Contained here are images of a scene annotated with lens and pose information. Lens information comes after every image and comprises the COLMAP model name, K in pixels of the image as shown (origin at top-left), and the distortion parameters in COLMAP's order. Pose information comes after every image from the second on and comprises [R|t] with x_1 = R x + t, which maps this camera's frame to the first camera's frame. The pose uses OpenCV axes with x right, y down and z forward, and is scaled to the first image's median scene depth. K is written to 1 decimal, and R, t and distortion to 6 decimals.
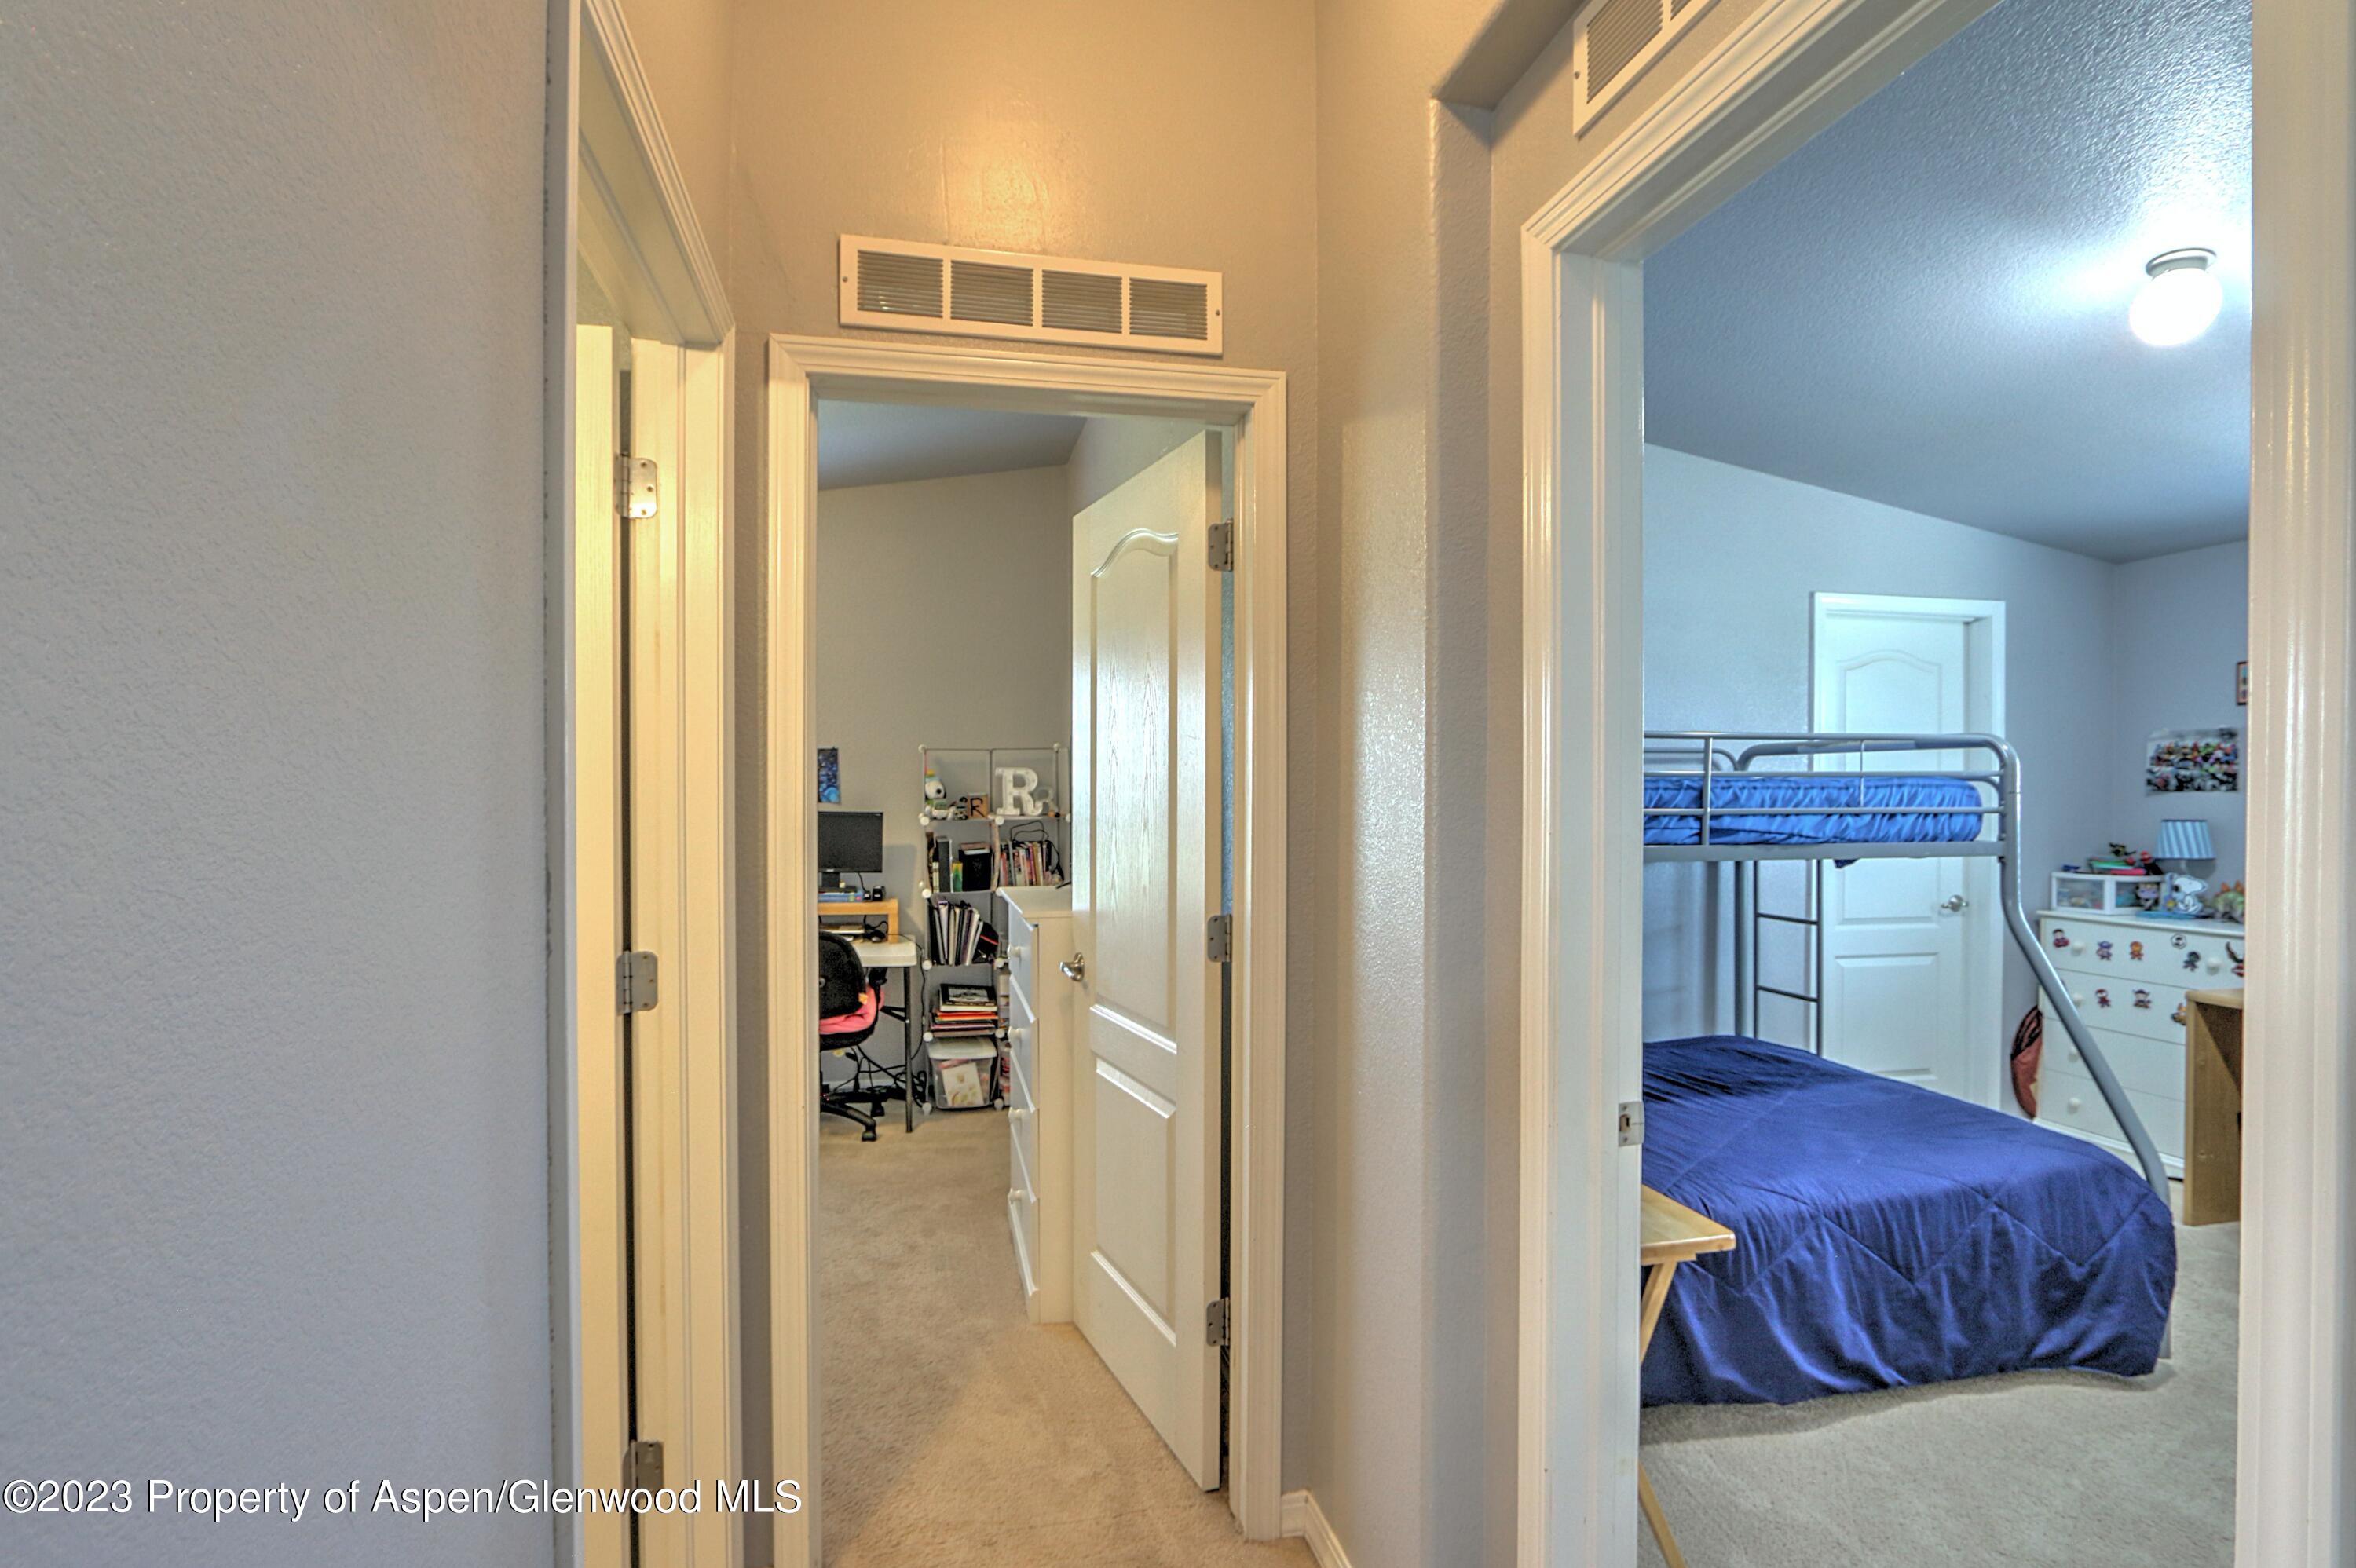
lens RADIAL K [[1086.7, 0, 1160.9], [0, 1086.7, 791.4], [0, 0, 1]] dist [-0.018828, 0.001471]
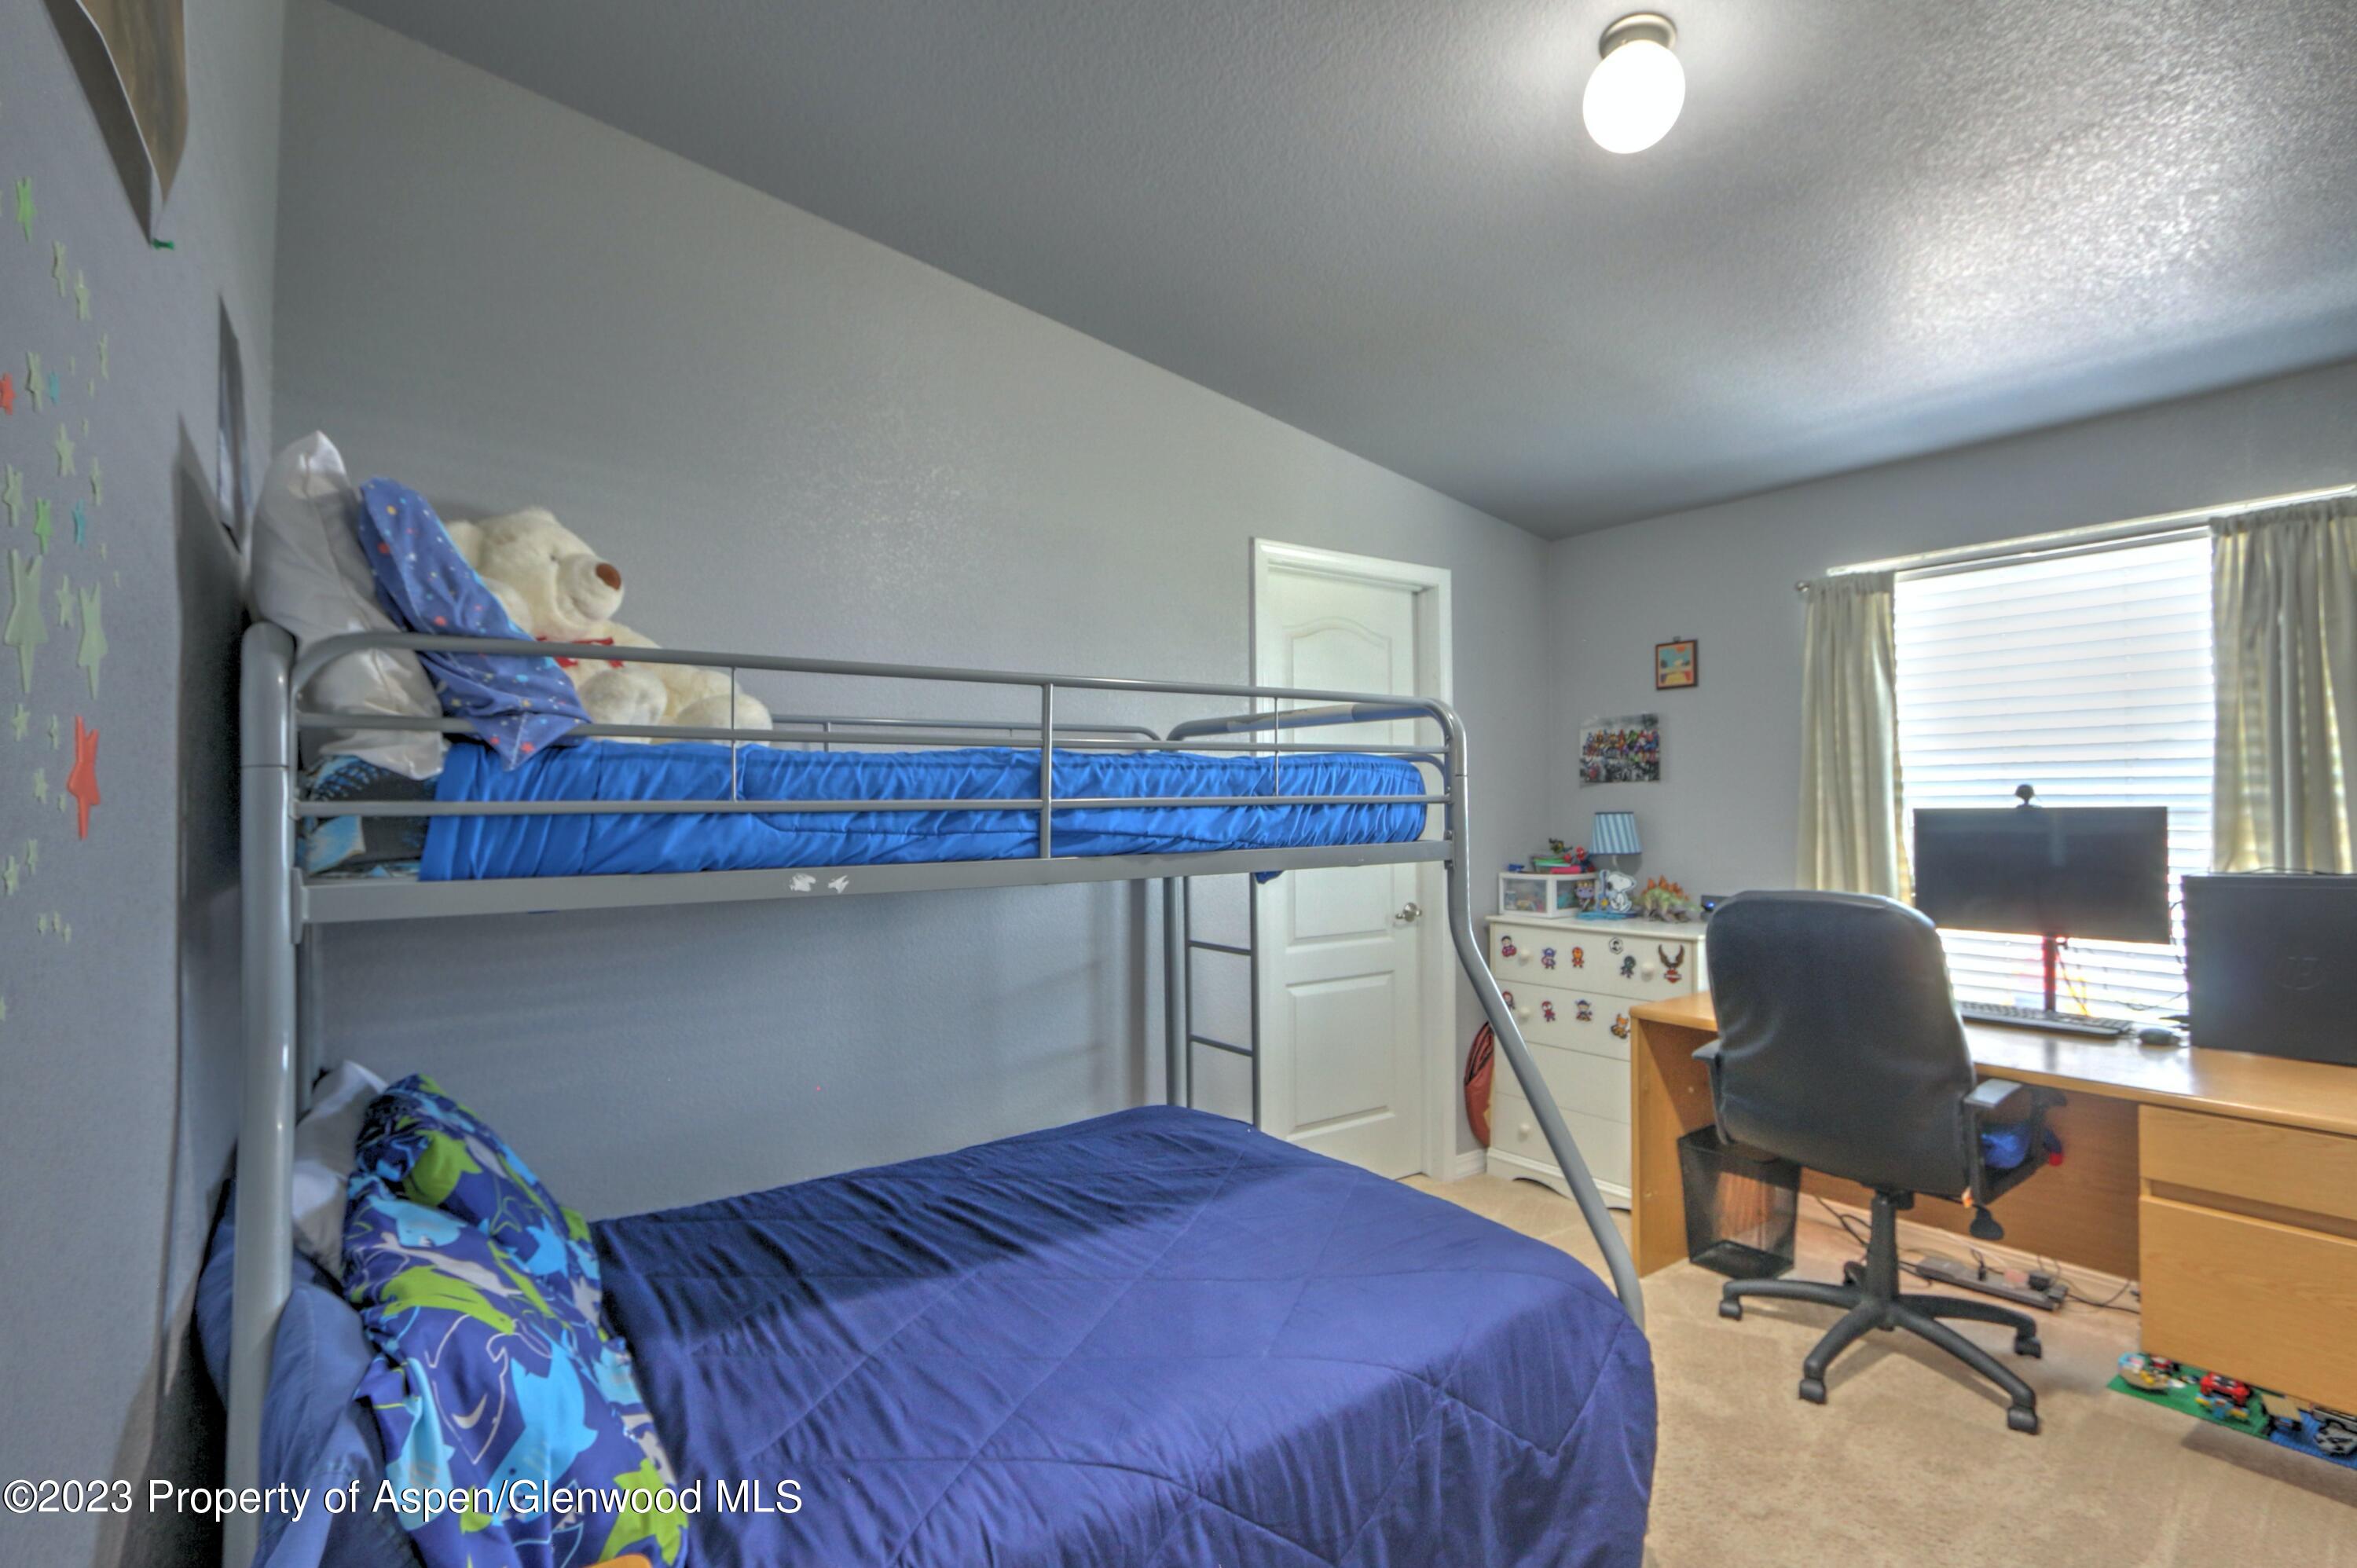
lens RADIAL K [[1120.2, 0, 1156.7], [0, 1120.2, 788.6], [0, 0, 1]] dist [-0.017070, 0.000203]
pose [[0.920350, -0.007332, 0.391028, 0.285964], [0.012885, 0.999850, -0.011577, 0.016818], [-0.390884, 0.015694, 0.920306, 0.355231]]
